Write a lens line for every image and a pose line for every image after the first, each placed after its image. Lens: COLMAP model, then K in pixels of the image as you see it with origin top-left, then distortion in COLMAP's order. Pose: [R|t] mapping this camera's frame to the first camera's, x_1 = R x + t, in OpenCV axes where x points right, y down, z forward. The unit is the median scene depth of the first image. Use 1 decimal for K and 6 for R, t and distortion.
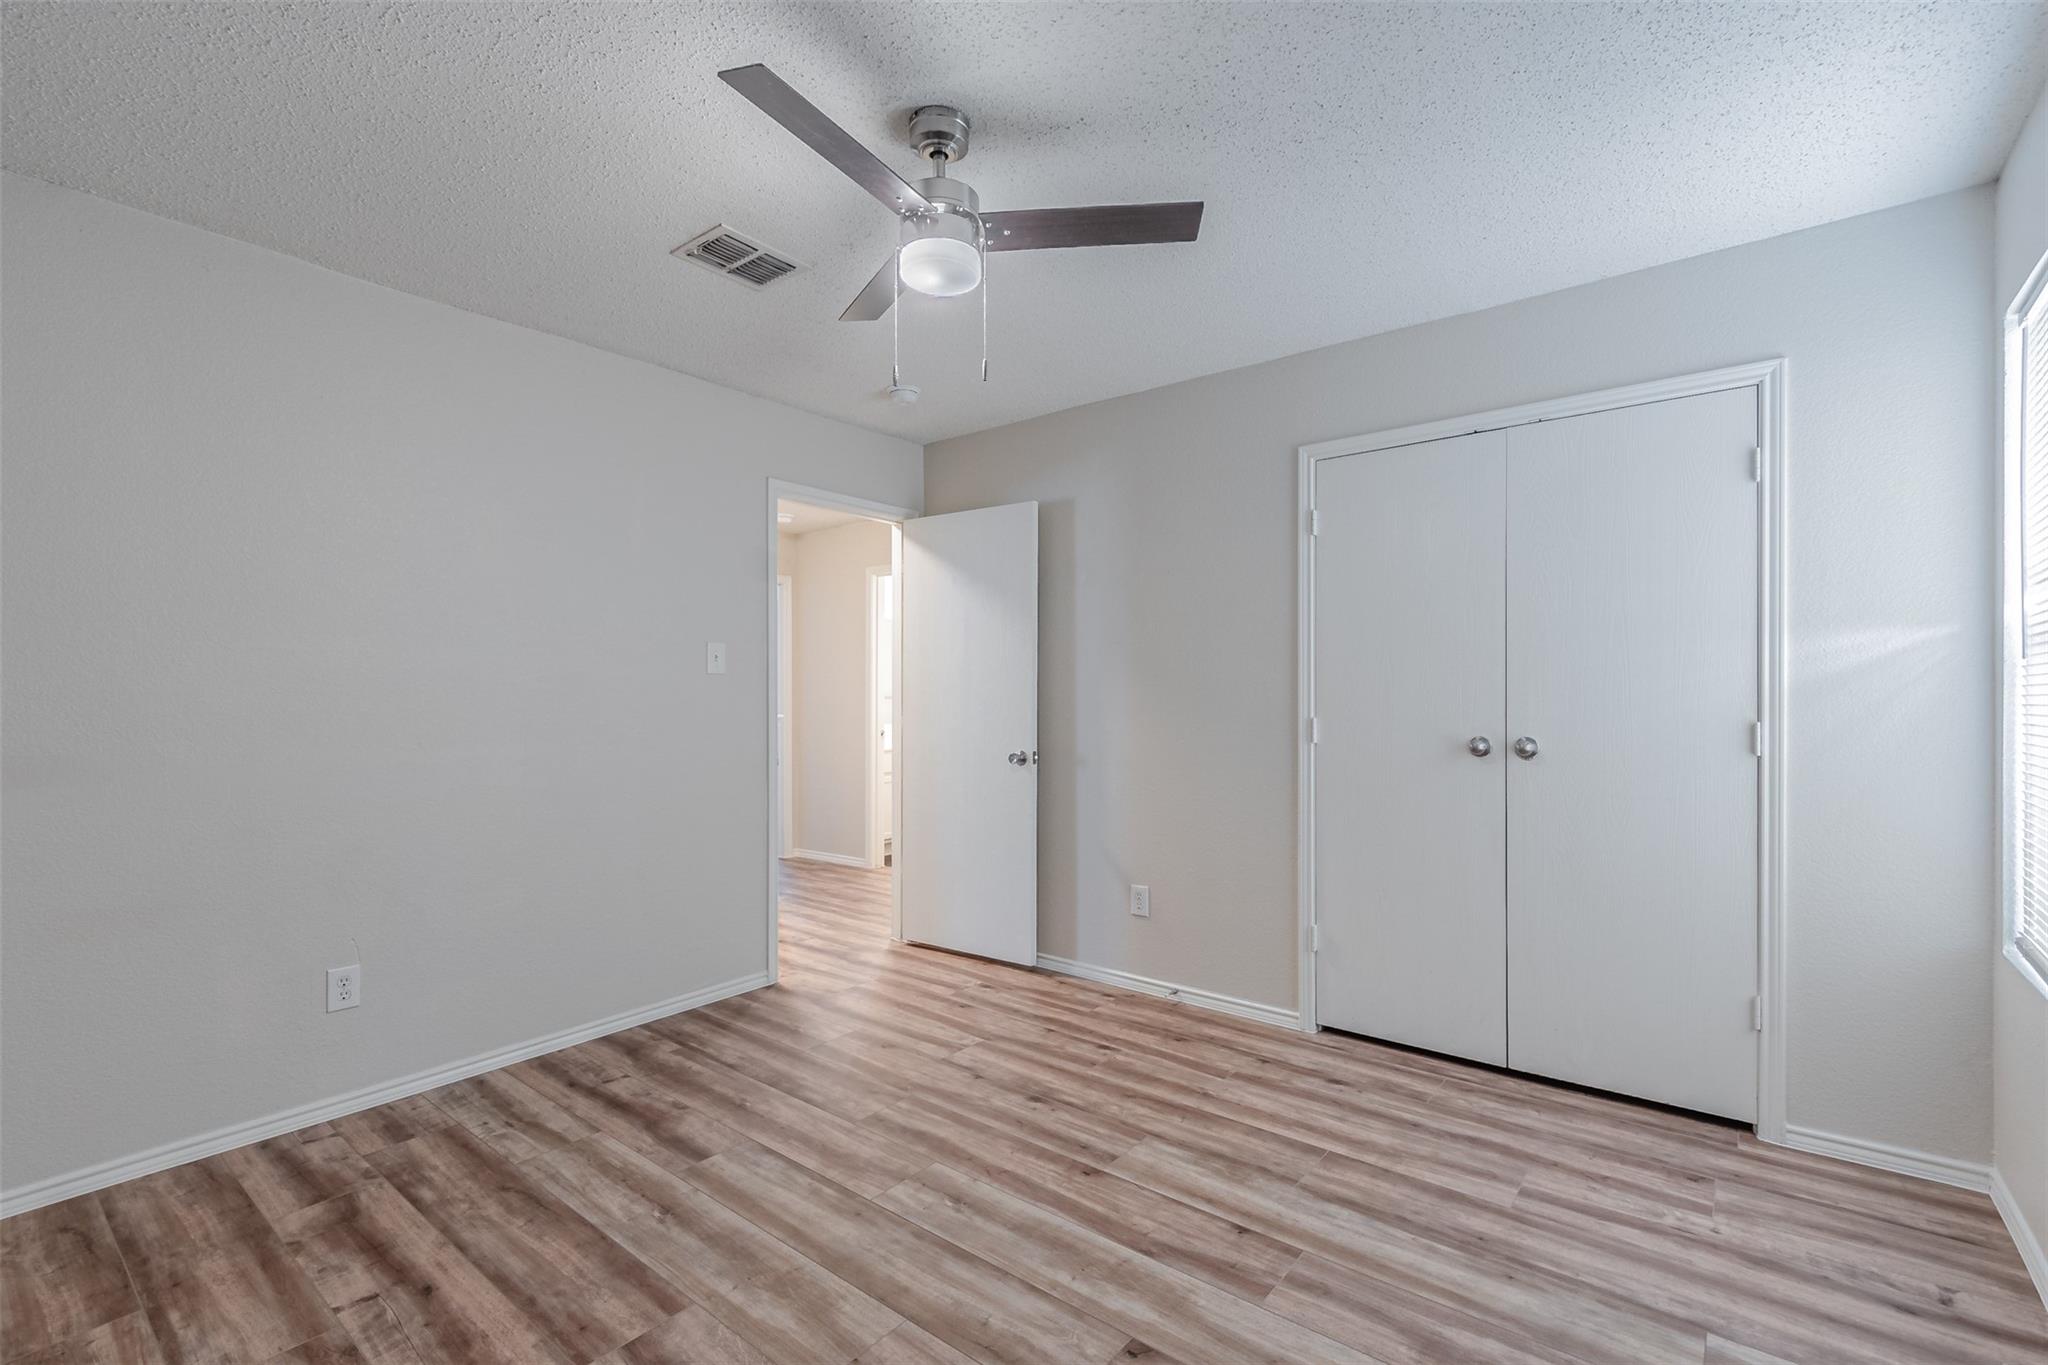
lens RADIAL K [[904.7, 0, 1025.8], [0, 904.7, 692.4], [0, 0, 1]] dist [0.001752, -0.000774]
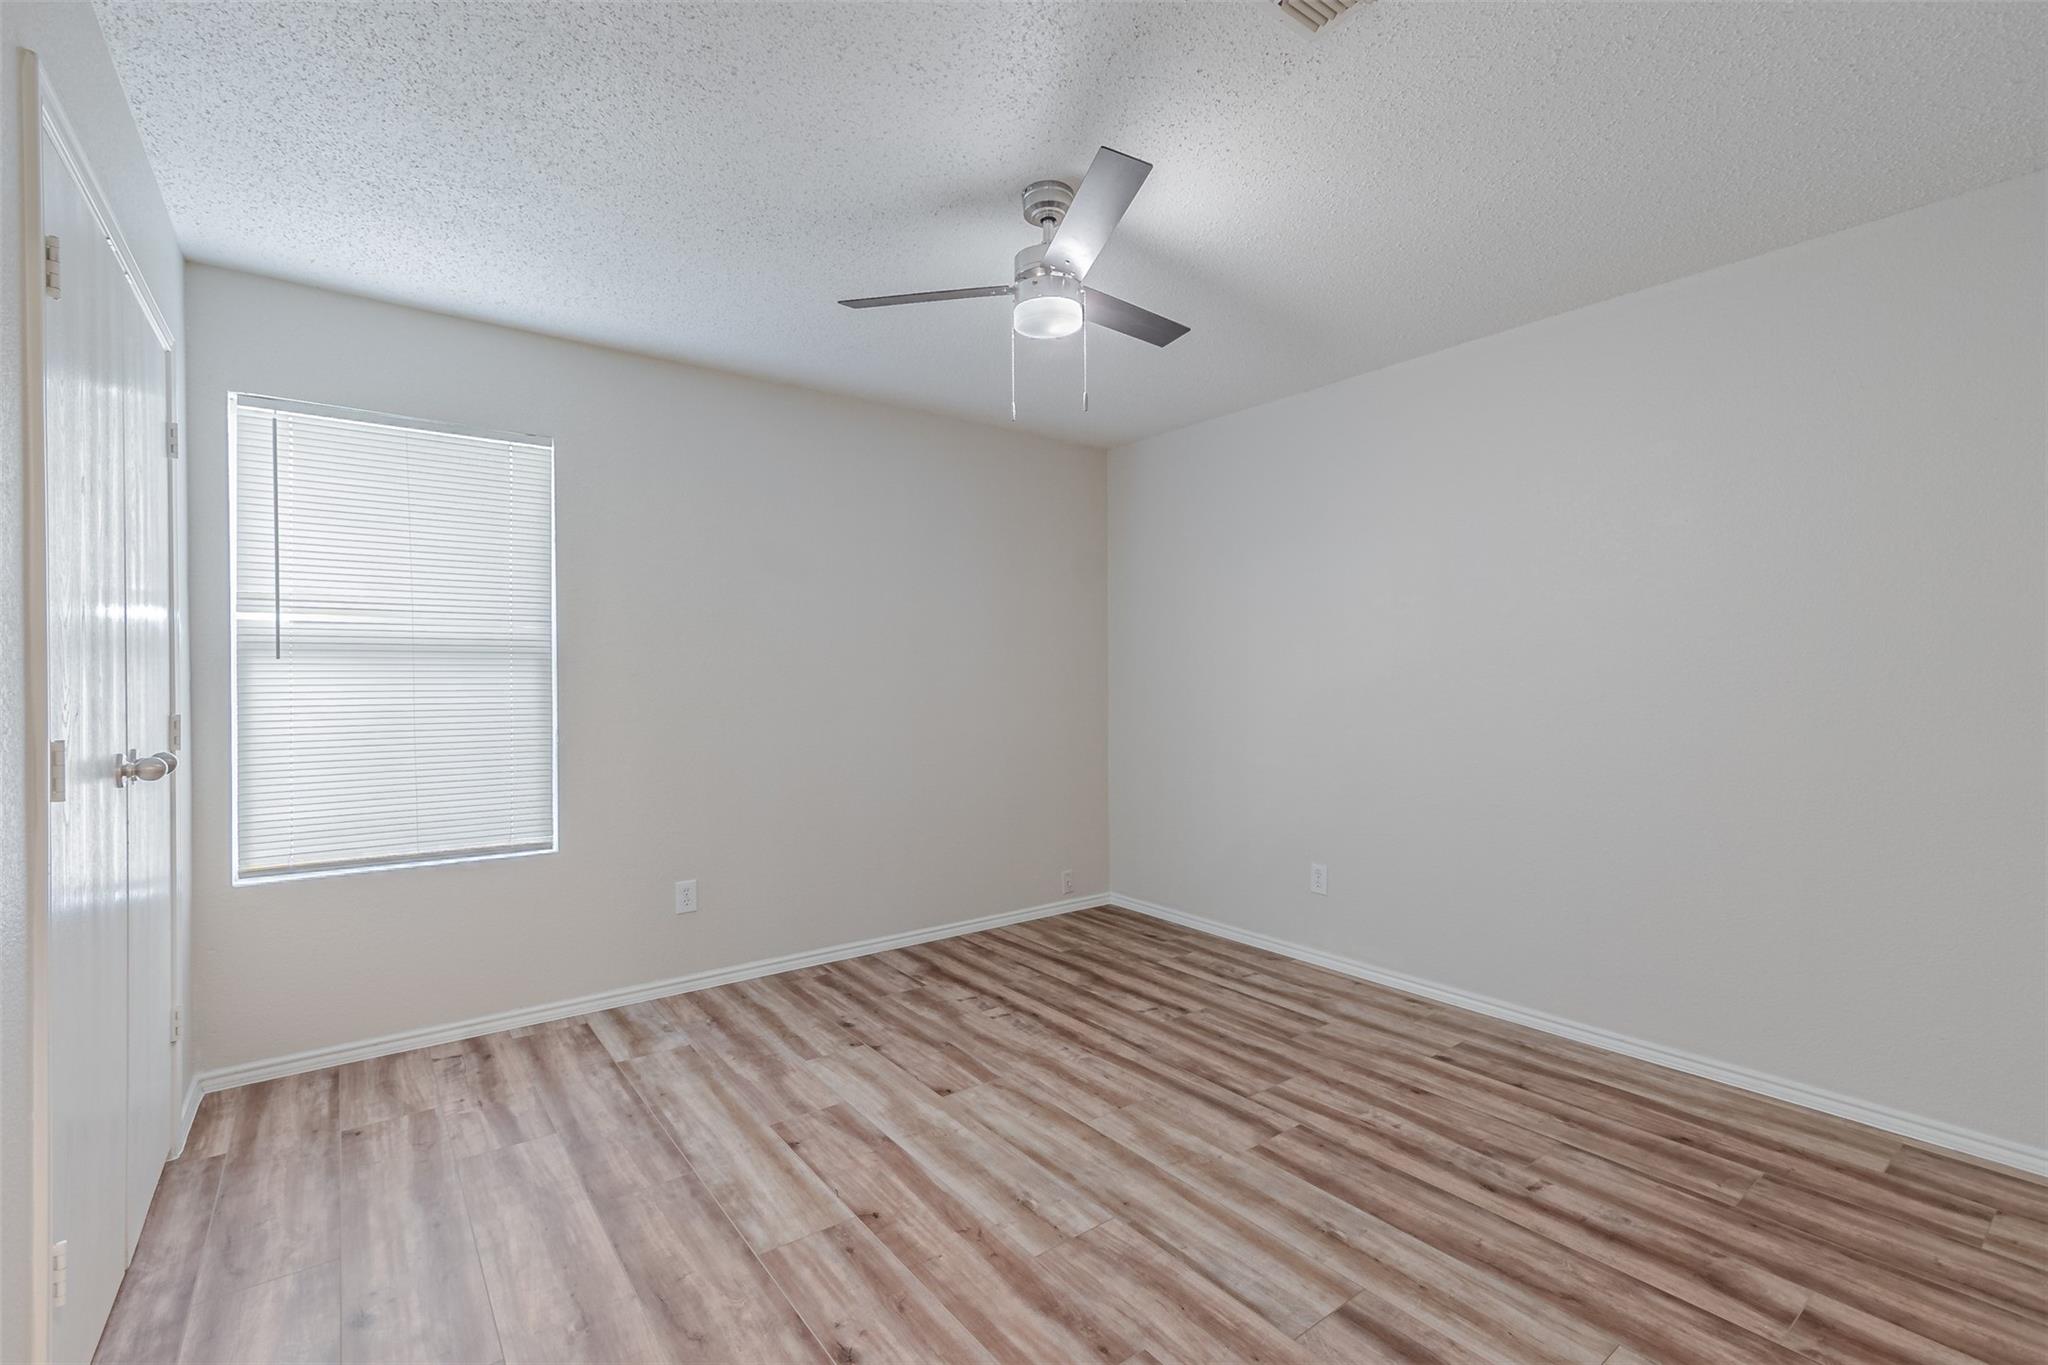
lens RADIAL K [[904.7, 0, 1024.7], [0, 904.7, 681.9], [0, 0, 1]] dist [0.001752, -0.000774]
pose [[-0.969542, 0.005345, 0.244867, -0.322085], [0.004827, 0.999985, -0.002714, 0.007054], [-0.244878, -0.001449, -0.969553, 1.981050]]
